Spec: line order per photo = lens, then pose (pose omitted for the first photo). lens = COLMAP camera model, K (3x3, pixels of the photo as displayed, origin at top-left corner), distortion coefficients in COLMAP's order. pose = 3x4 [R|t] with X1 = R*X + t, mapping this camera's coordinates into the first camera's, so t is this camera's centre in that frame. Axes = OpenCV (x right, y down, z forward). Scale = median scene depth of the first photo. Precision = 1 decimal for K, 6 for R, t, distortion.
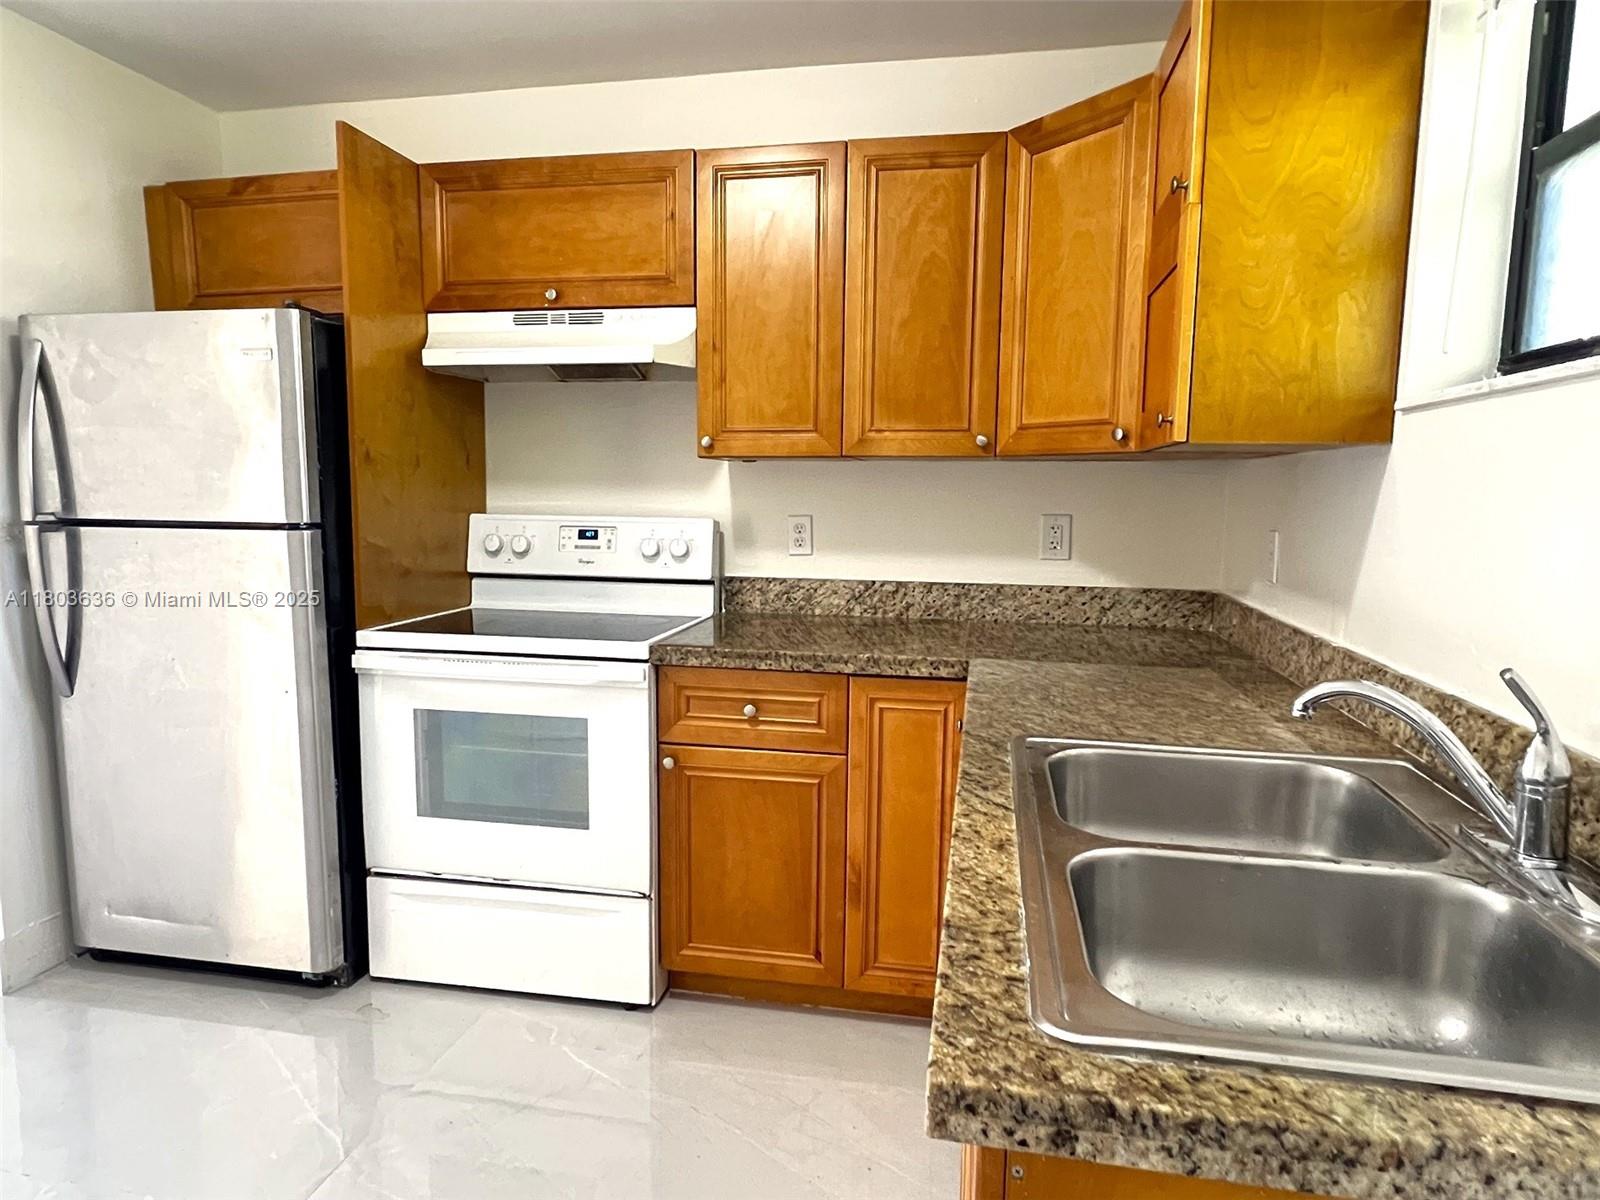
lens RADIAL K [[972.8, 0, 795.1], [0, 972.8, 607.9], [0, 0, 1]] dist [0.000541, -0.000467]
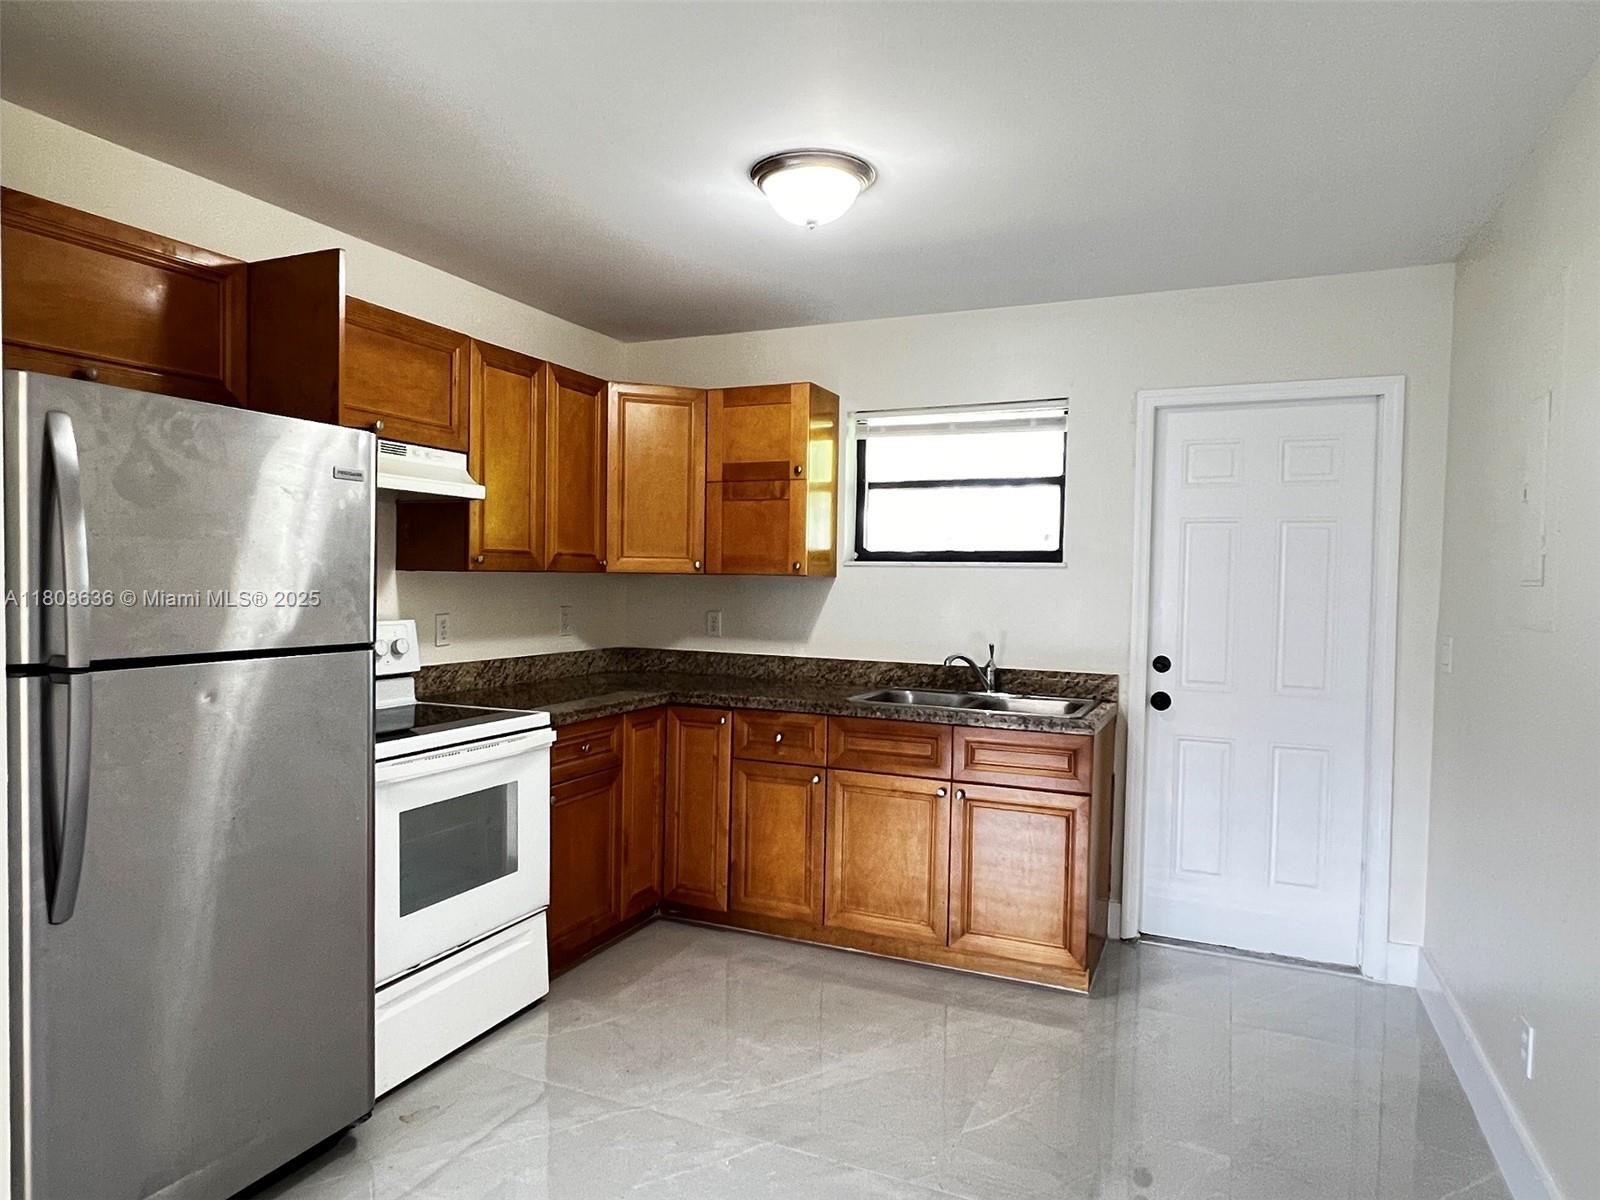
lens RADIAL K [[972.8, 0, 795.1], [0, 972.8, 607.9], [0, 0, 1]] dist [0.000541, -0.000467]
pose [[0.226466, -0.036089, 0.973350, -1.260179], [0.101087, 0.994788, 0.013364, -0.083716], [-0.968759, 0.095367, 0.228933, 0.314471]]
